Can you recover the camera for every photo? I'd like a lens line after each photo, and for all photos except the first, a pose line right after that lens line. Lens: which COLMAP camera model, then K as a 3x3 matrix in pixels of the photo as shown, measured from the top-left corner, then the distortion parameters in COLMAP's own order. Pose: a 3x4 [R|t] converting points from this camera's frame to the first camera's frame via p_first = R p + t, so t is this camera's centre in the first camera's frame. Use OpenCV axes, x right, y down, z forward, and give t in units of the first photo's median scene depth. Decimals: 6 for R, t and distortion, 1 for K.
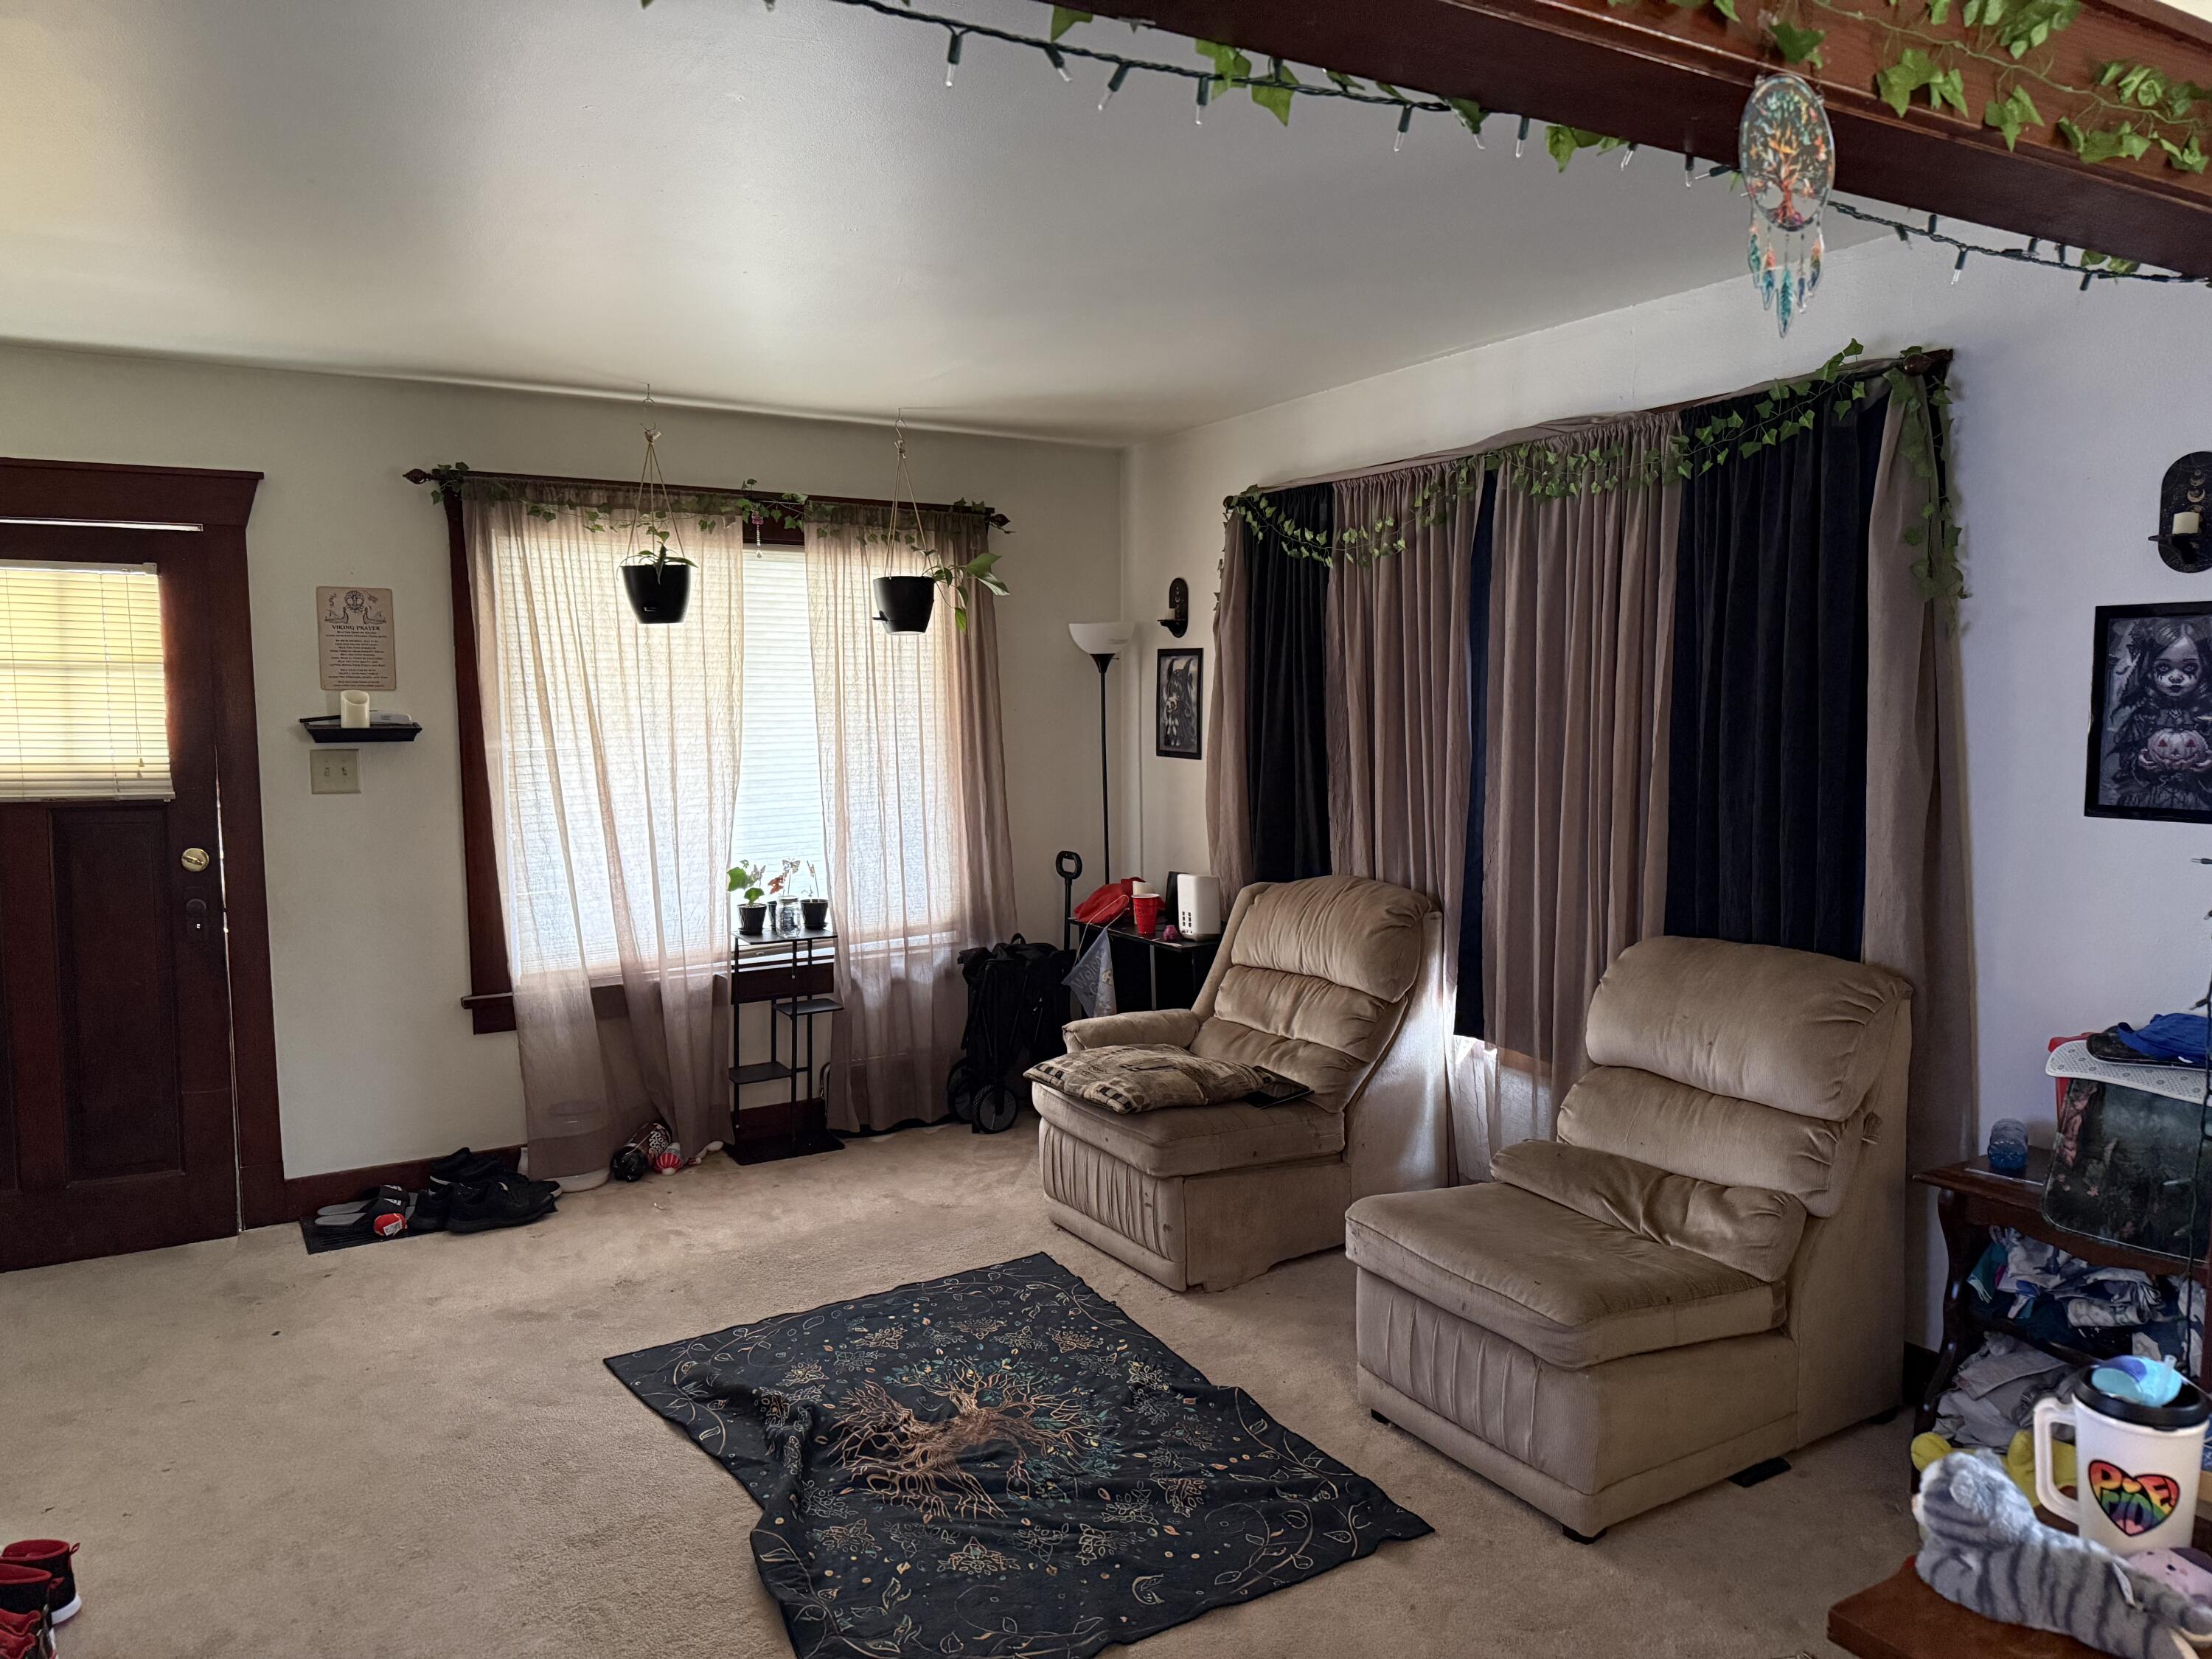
lens RADIAL K [[1563.7, 0, 1118.4], [0, 1563.7, 838.2], [0, 0, 1]] dist [0.026536, -0.026308]
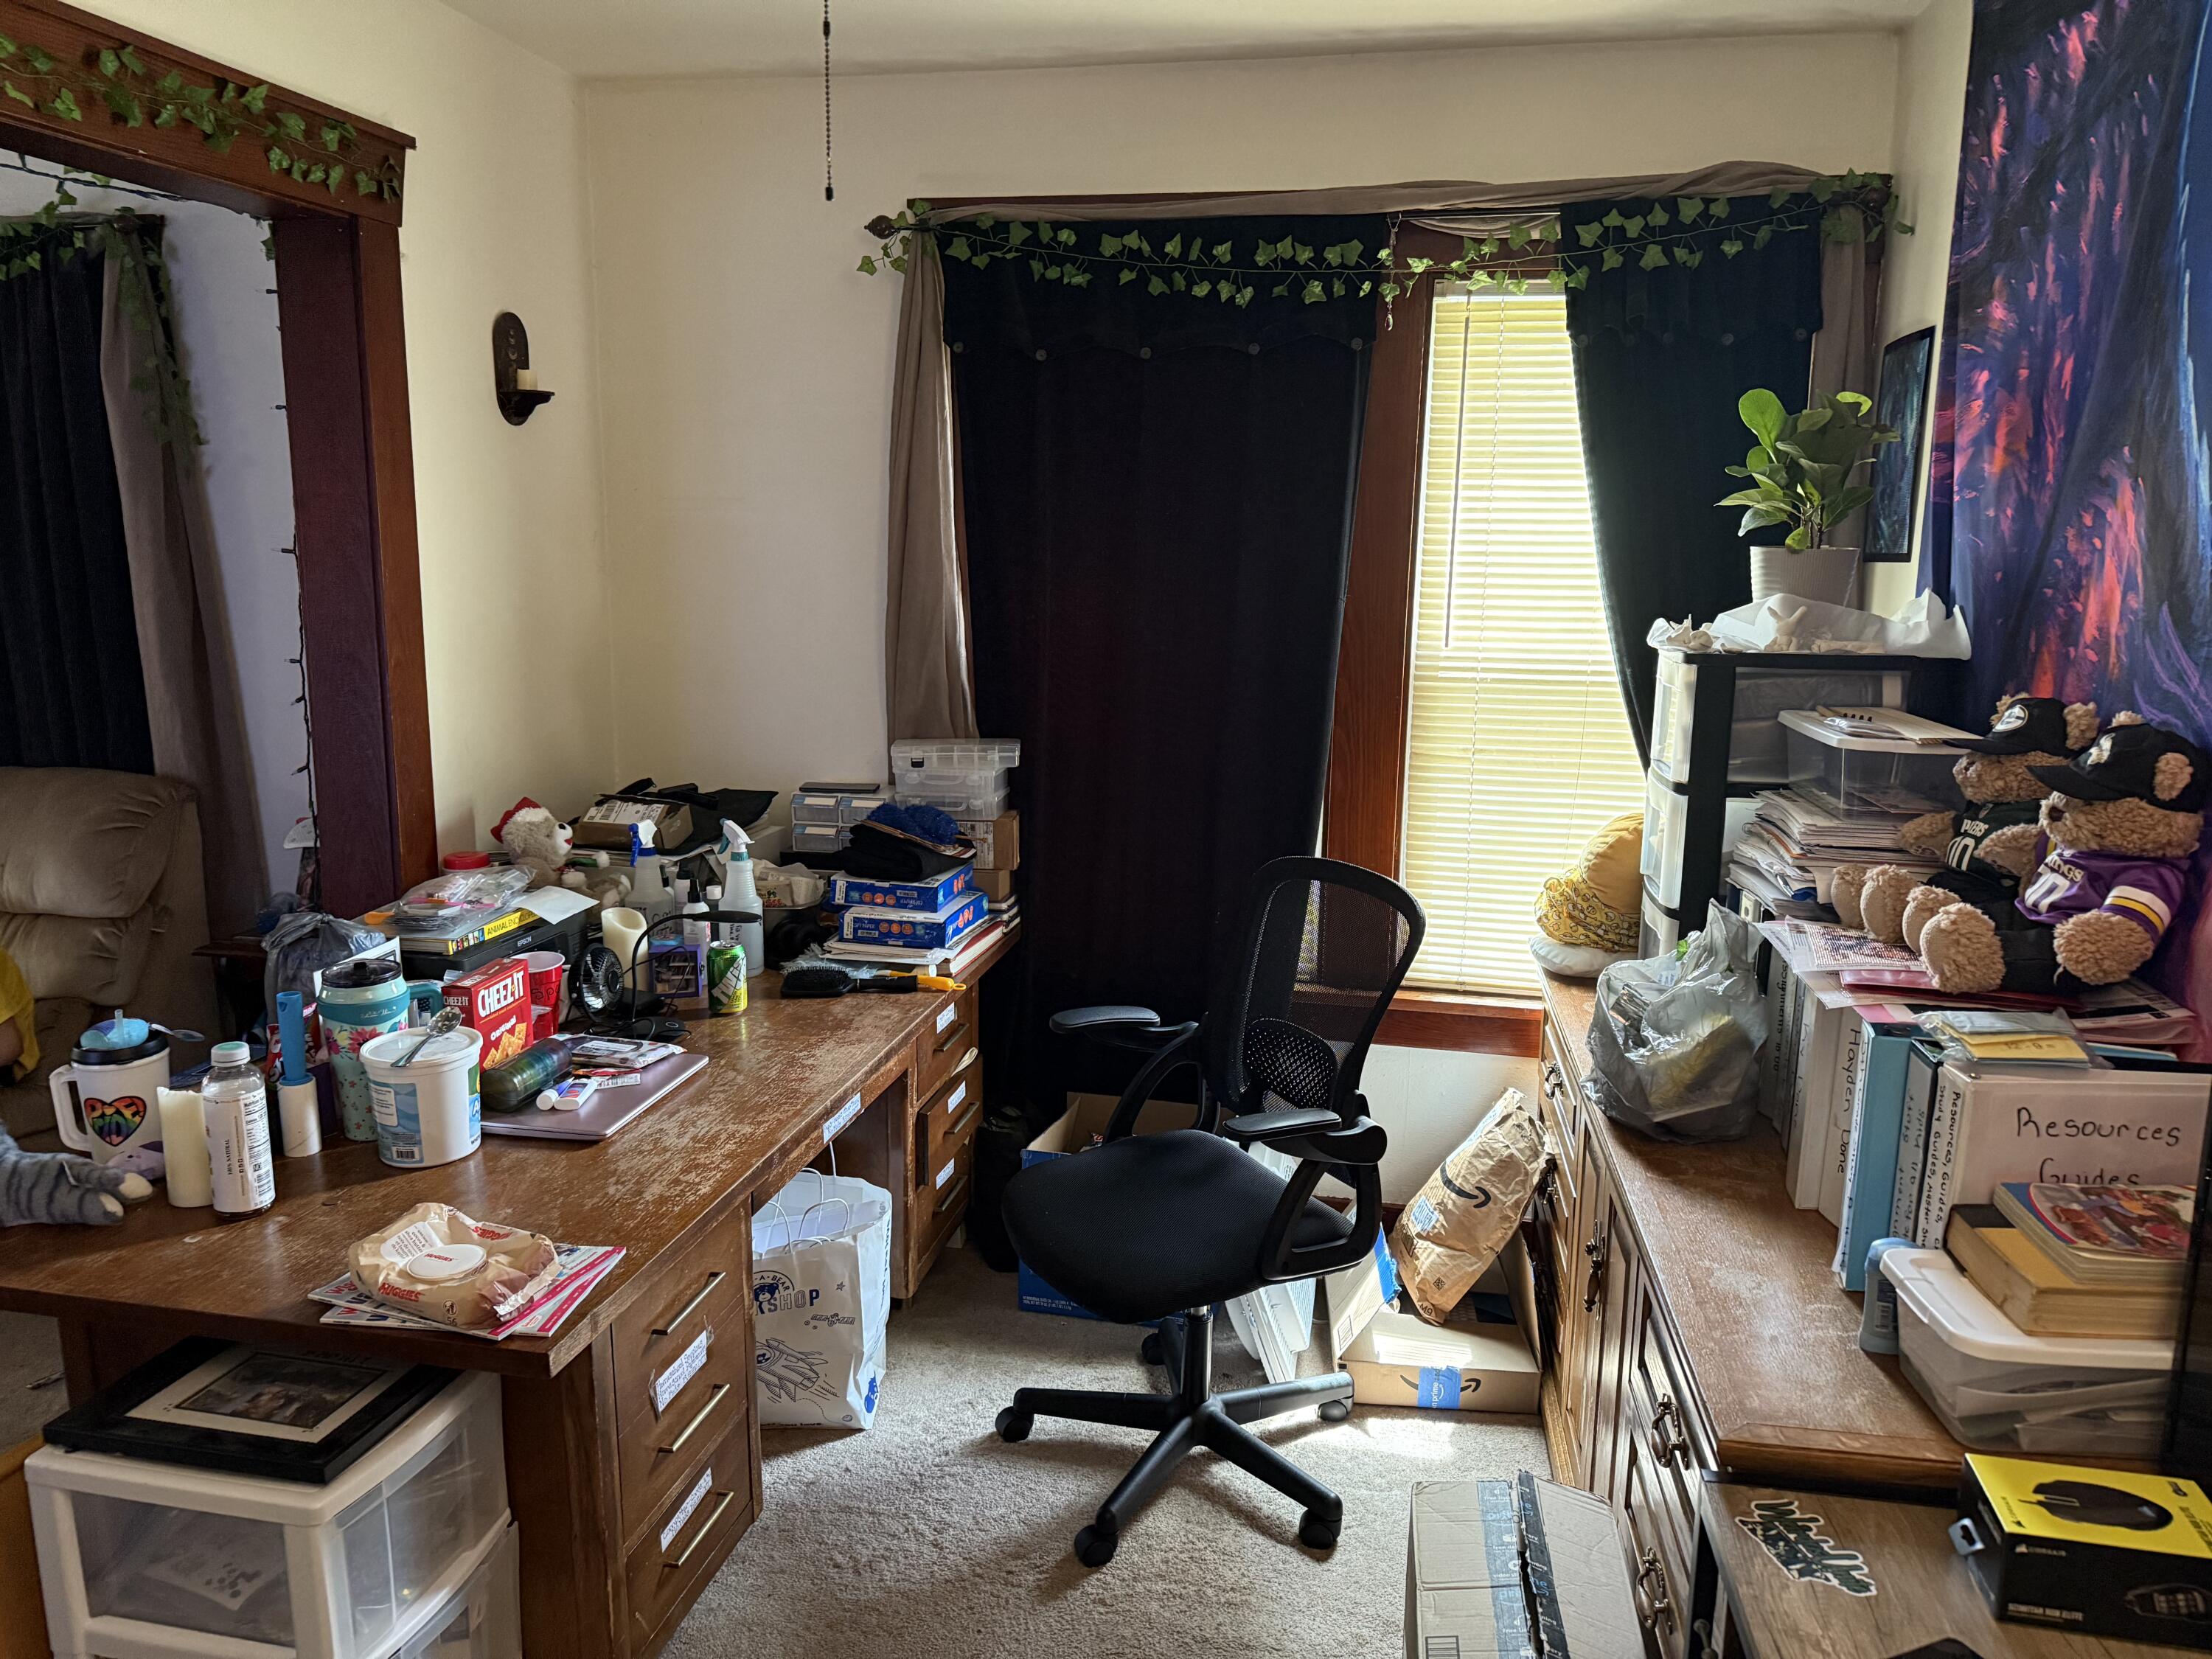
lens RADIAL K [[1563.7, 0, 1100.7], [0, 1563.7, 812.3], [0, 0, 1]] dist [0.026536, -0.026308]
pose [[0.668109, -0.107191, 0.736302, 0.143487], [0.046477, 0.993648, 0.102483, 0.032453], [-0.742611, -0.034248, 0.668847, -0.328005]]
